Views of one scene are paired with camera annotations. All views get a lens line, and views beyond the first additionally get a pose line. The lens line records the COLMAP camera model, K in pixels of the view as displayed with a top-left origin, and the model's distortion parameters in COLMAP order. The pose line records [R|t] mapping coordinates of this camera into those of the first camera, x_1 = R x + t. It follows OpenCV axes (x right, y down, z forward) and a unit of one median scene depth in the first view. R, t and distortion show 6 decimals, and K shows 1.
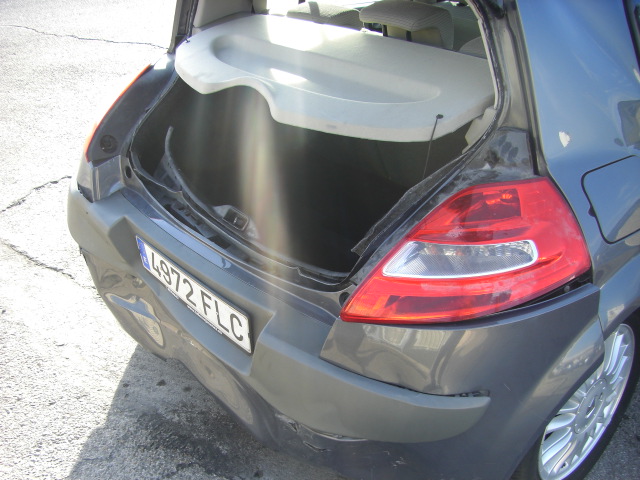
lens RADIAL K [[724.0, 0, 314.5], [0, 724.0, 284.7], [0, 0, 1]] dist [-0.146231, 0.000000]
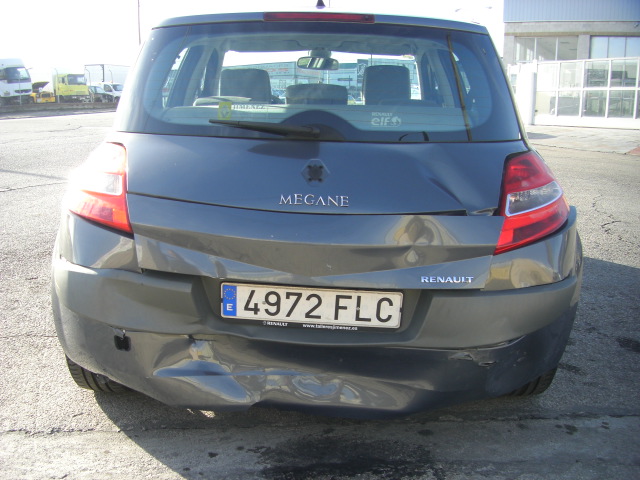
lens RADIAL K [[724.0, 0, 304.8], [0, 724.0, 282.8], [0, 0, 1]] dist [-0.146231, 0.000000]
pose [[0.675843, -0.182768, 0.714025, -0.979290], [0.366514, 0.923835, -0.110441, 0.095090], [-0.639456, 0.336341, 0.691354, 0.222620]]
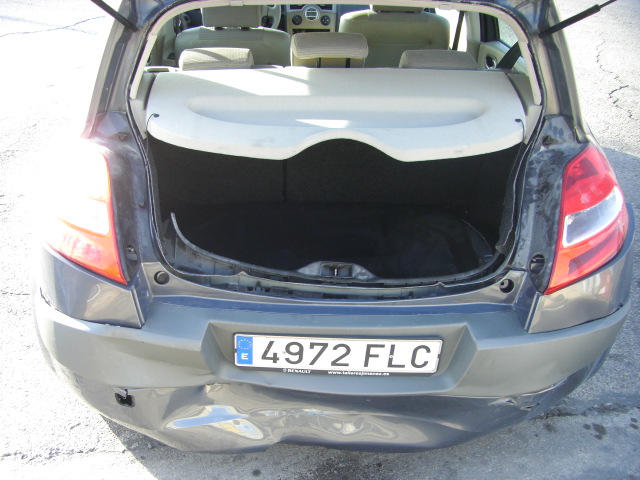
lens RADIAL K [[724.0, 0, 305.6], [0, 724.0, 275.1], [0, 0, 1]] dist [-0.146231, 0.000000]
pose [[0.644092, -0.378944, 0.664490, -0.818718], [0.378368, 0.912790, 0.153792, -0.259648], [-0.664818, 0.152365, 0.731301, 0.298120]]
